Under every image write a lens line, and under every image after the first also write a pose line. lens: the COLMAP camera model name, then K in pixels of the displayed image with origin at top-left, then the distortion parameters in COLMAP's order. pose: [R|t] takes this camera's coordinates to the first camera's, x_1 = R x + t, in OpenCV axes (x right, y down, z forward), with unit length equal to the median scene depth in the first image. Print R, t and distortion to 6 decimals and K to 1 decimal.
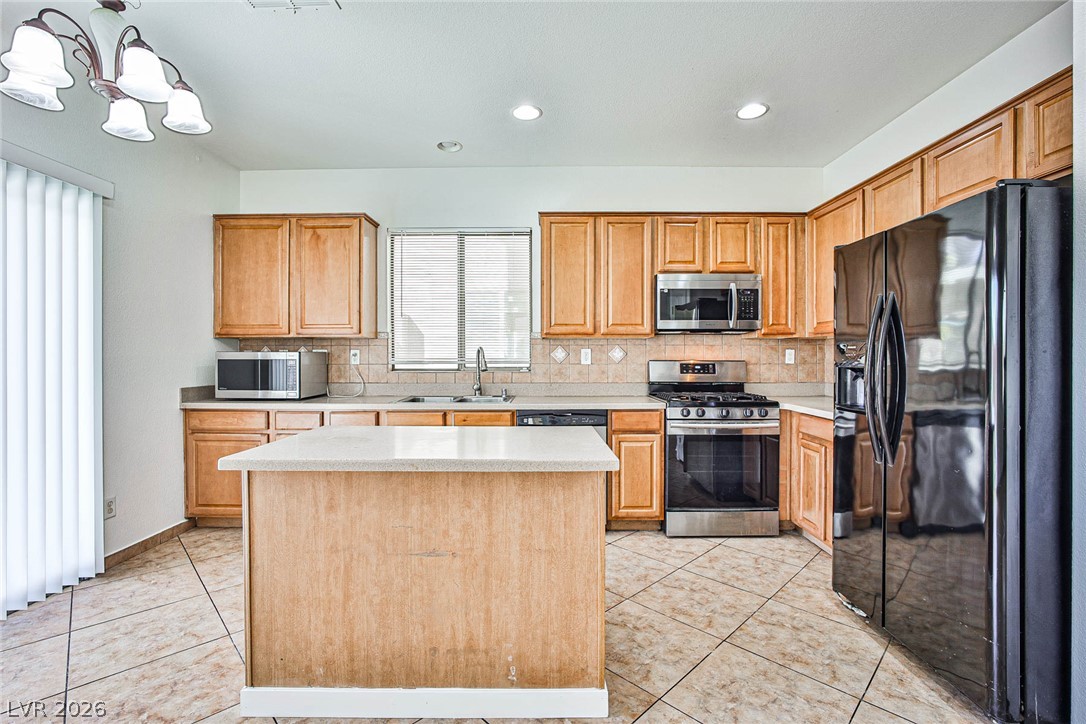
lens RADIAL K [[483.9, 0, 542.0], [0, 483.9, 359.2], [0, 0, 1]] dist [-0.035924, 0.012656]
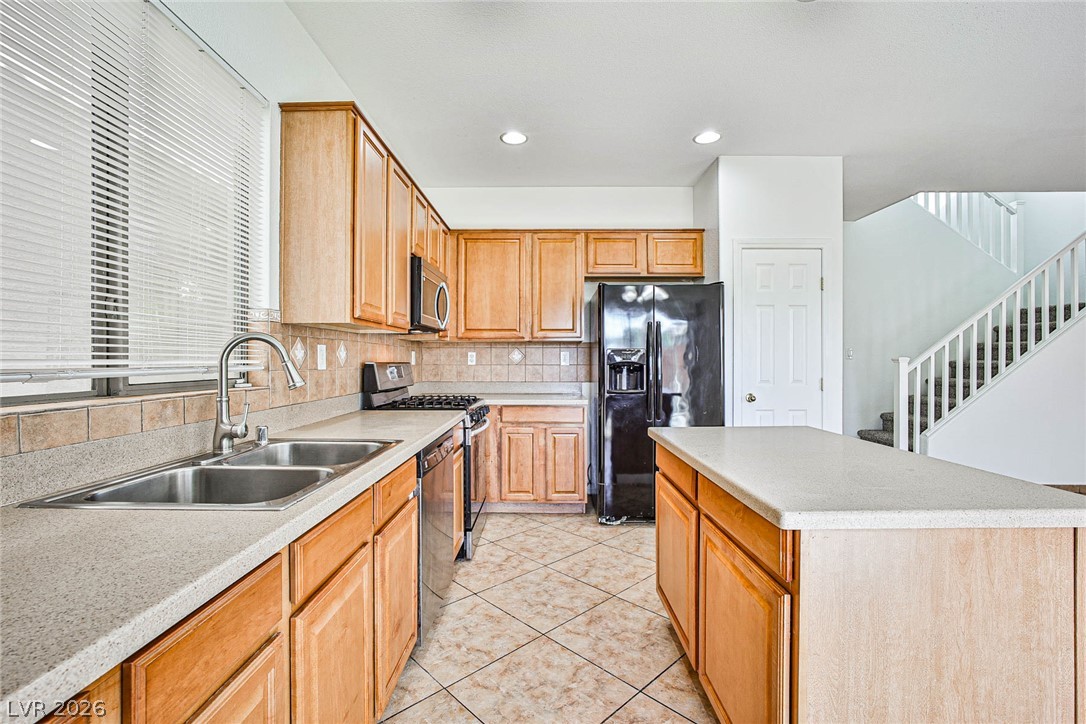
lens RADIAL K [[507.0, 0, 525.1], [0, 507.0, 355.0], [0, 0, 1]] dist [-0.018727, 0.016807]
pose [[-0.020627, 0.021174, 0.999563, -0.630459], [0.005439, 0.999763, -0.021066, 0.013329], [-0.999772, 0.005002, -0.020737, 0.857822]]
